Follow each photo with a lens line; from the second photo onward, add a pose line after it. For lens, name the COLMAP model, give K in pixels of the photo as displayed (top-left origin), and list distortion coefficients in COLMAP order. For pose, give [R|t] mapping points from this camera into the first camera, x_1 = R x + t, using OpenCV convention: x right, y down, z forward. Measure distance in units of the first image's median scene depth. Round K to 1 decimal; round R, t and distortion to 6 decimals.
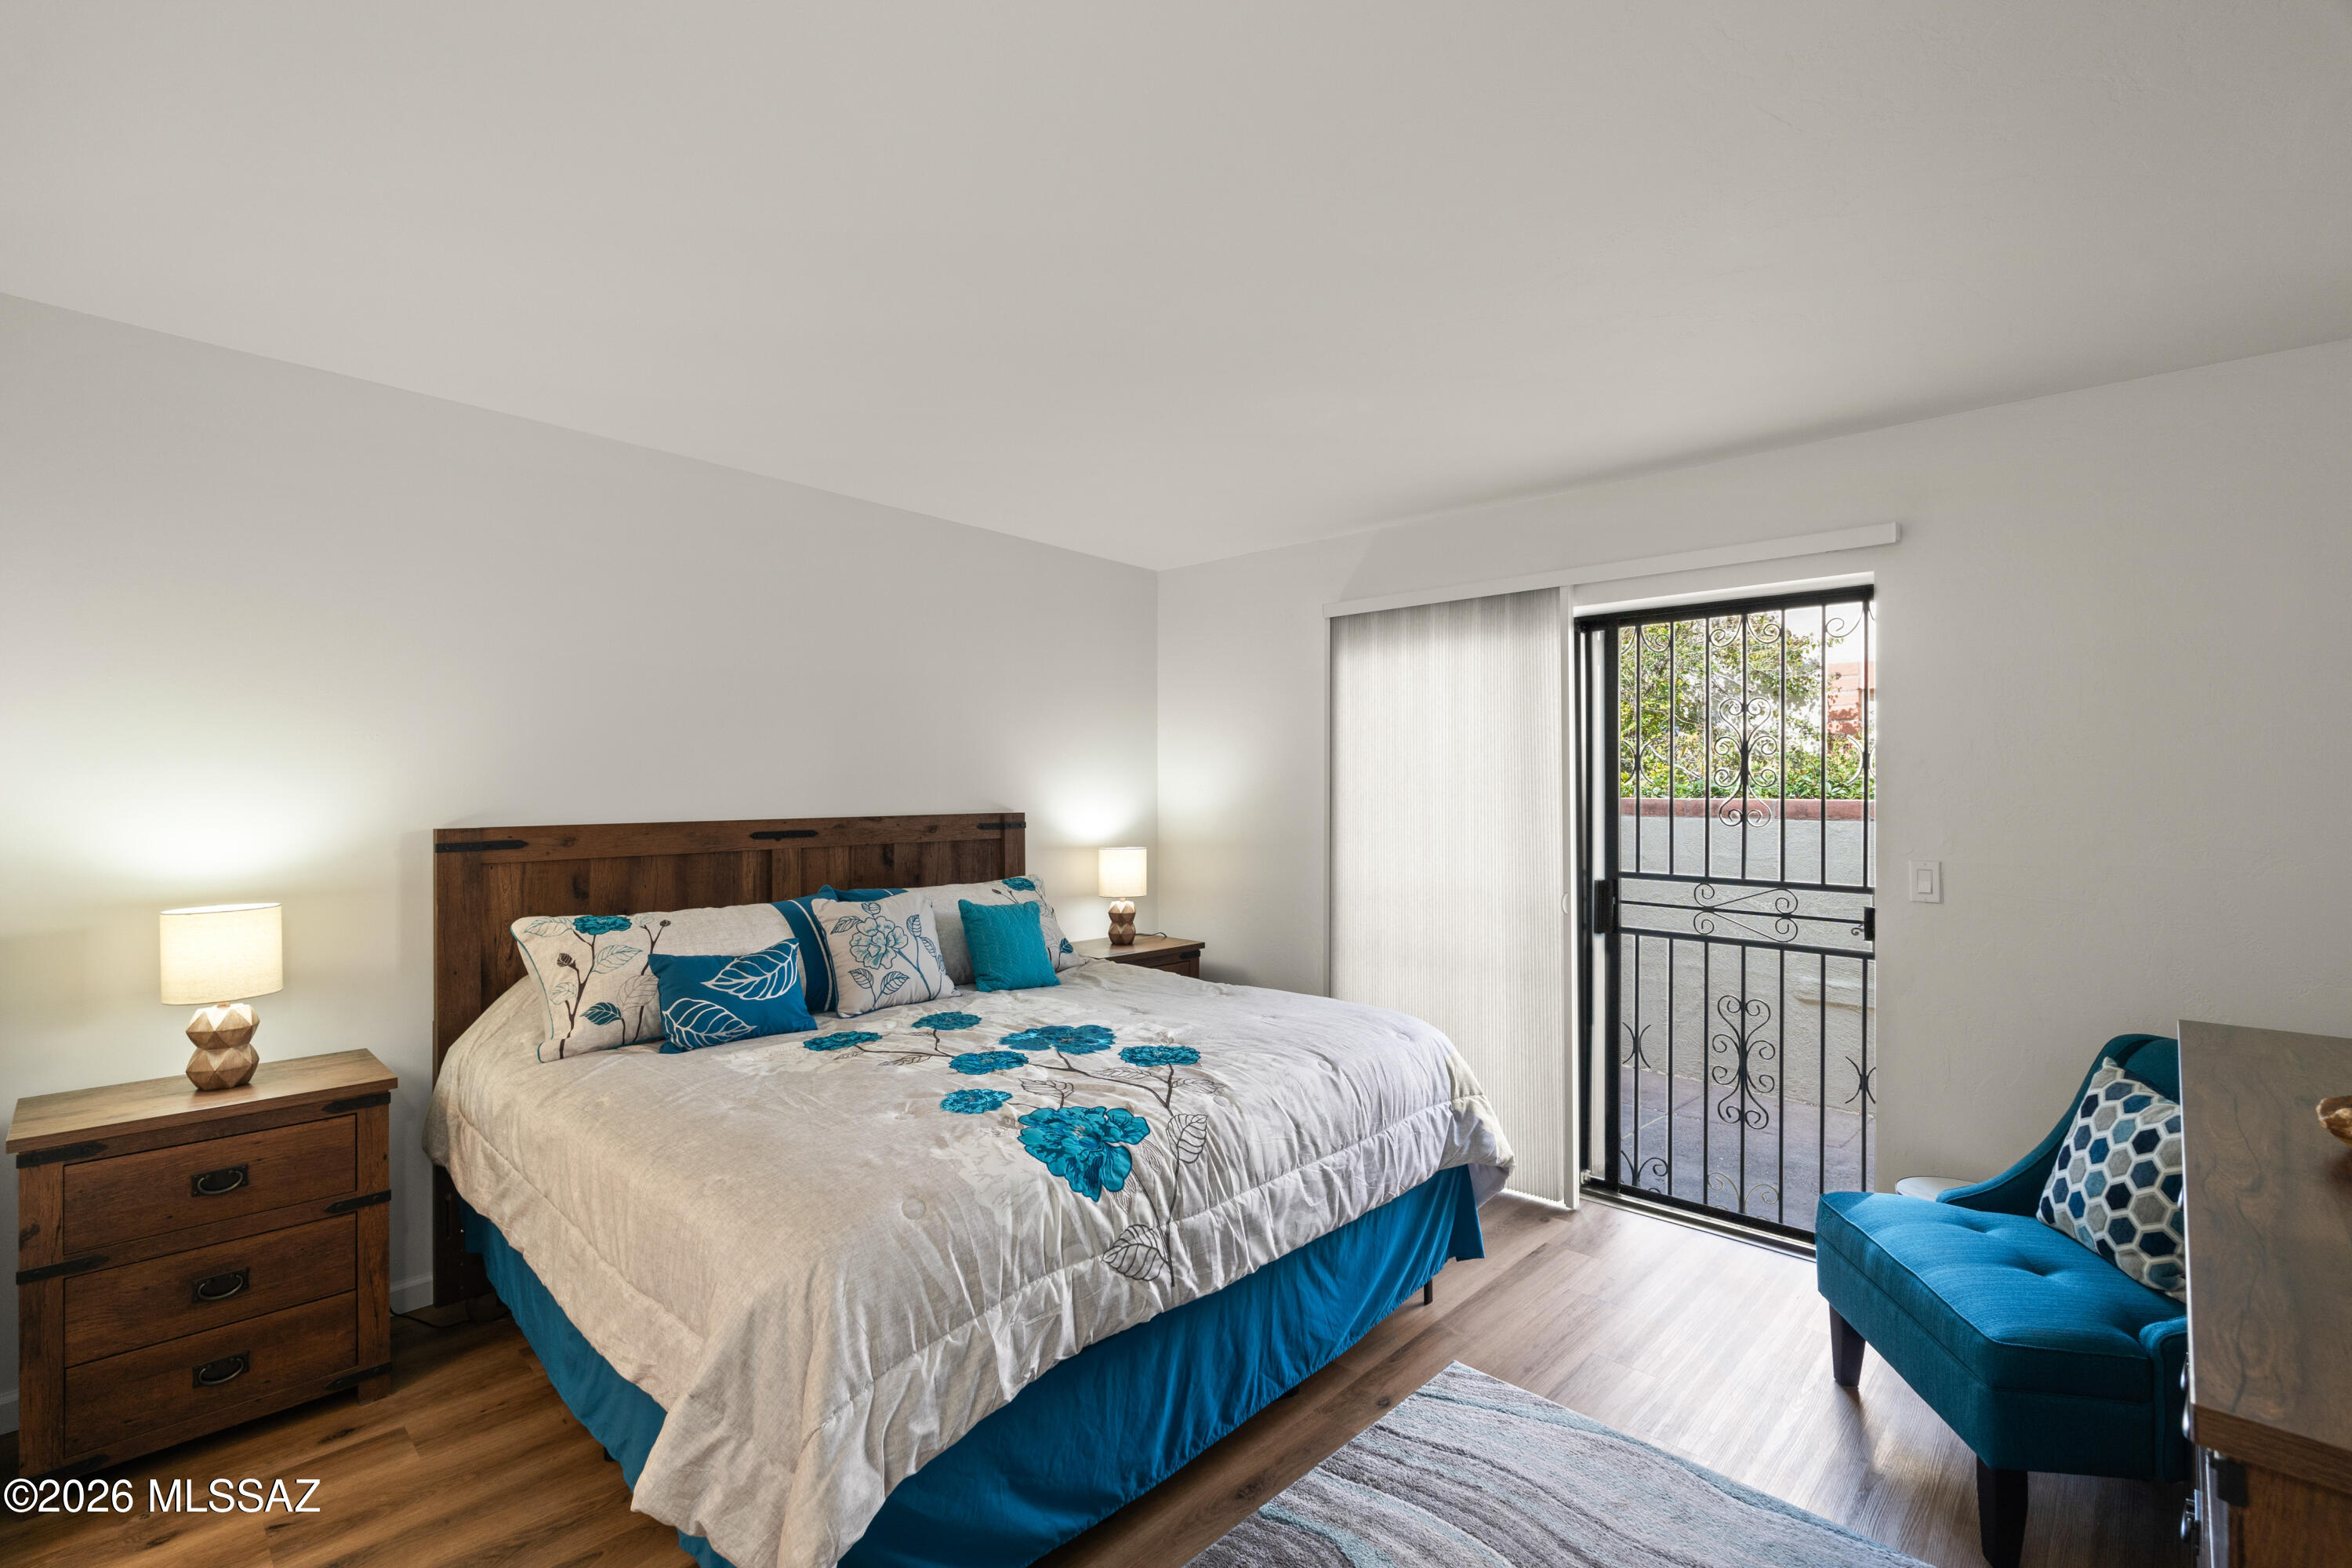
lens RADIAL K [[1048.9, 0, 1149.4], [0, 1048.9, 769.5], [0, 0, 1]] dist [-0.001844, 0.000397]
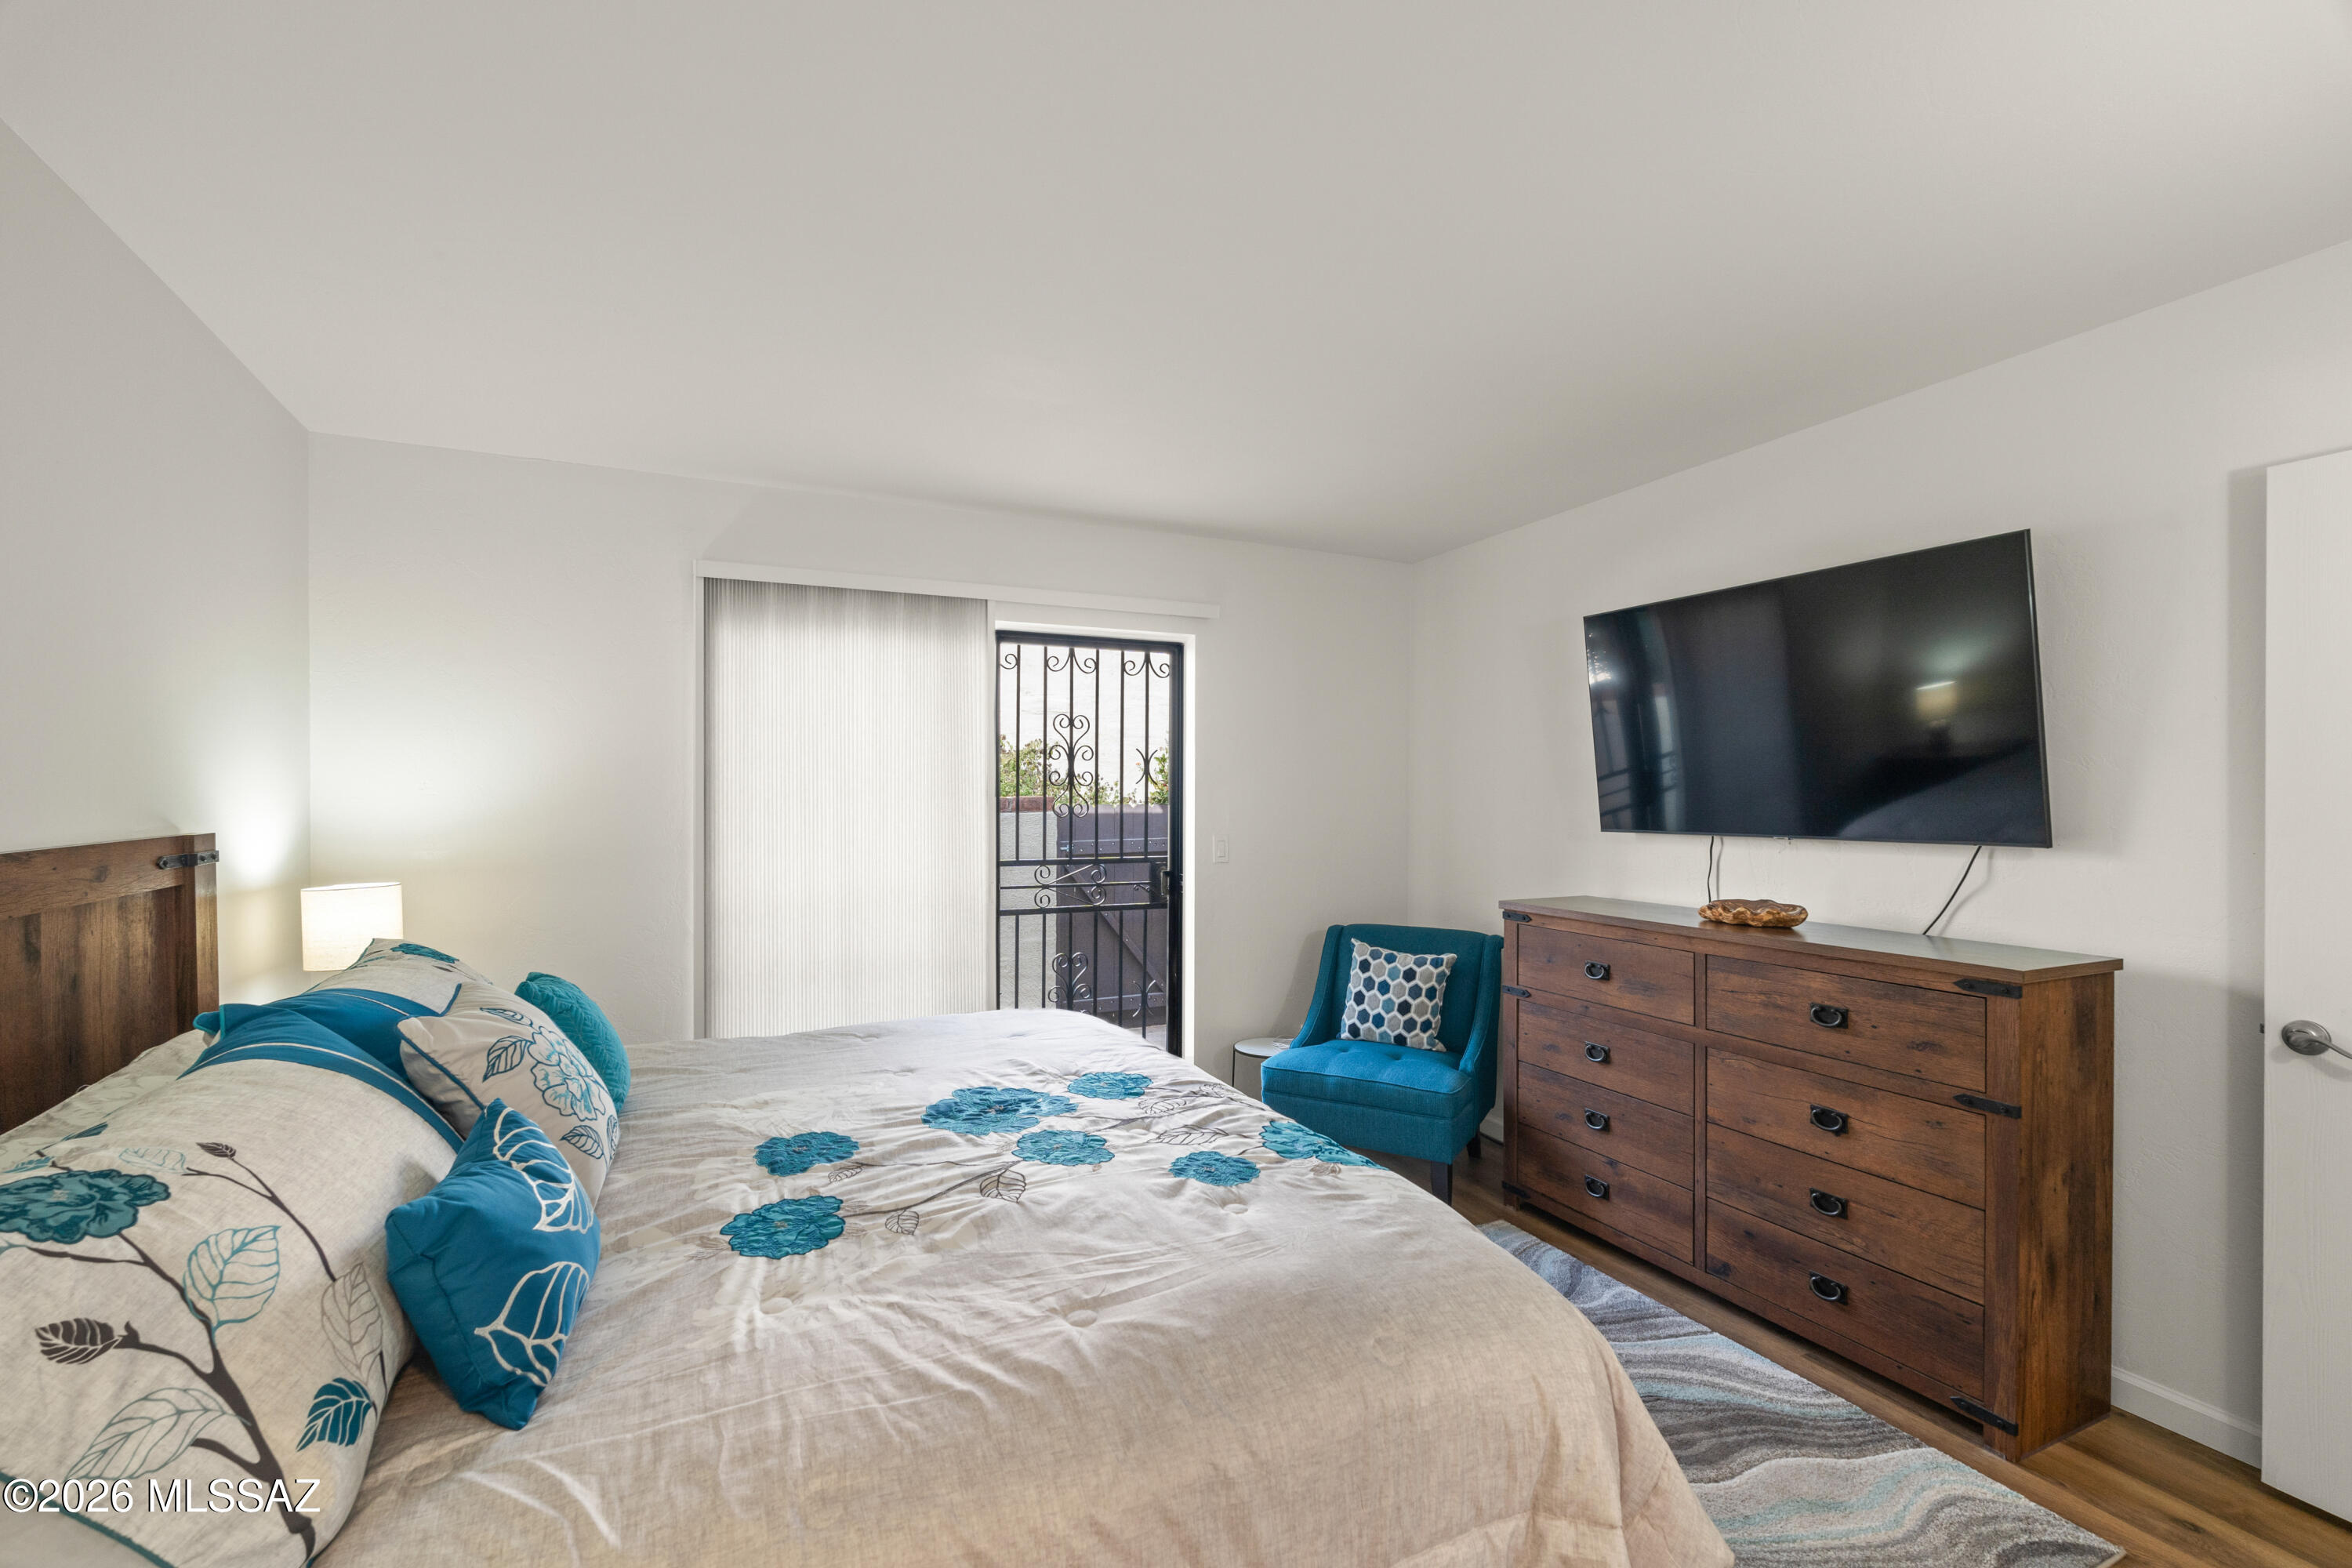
lens RADIAL K [[1048.4, 0, 1176.2], [0, 1048.4, 798.1], [0, 0, 1]] dist [-0.002757, 0.000244]
pose [[0.345535, -0.011694, 0.938333, -0.833823], [-0.013779, 0.999751, 0.017533, 0.011459], [-0.938305, -0.018987, 0.345288, 0.666265]]
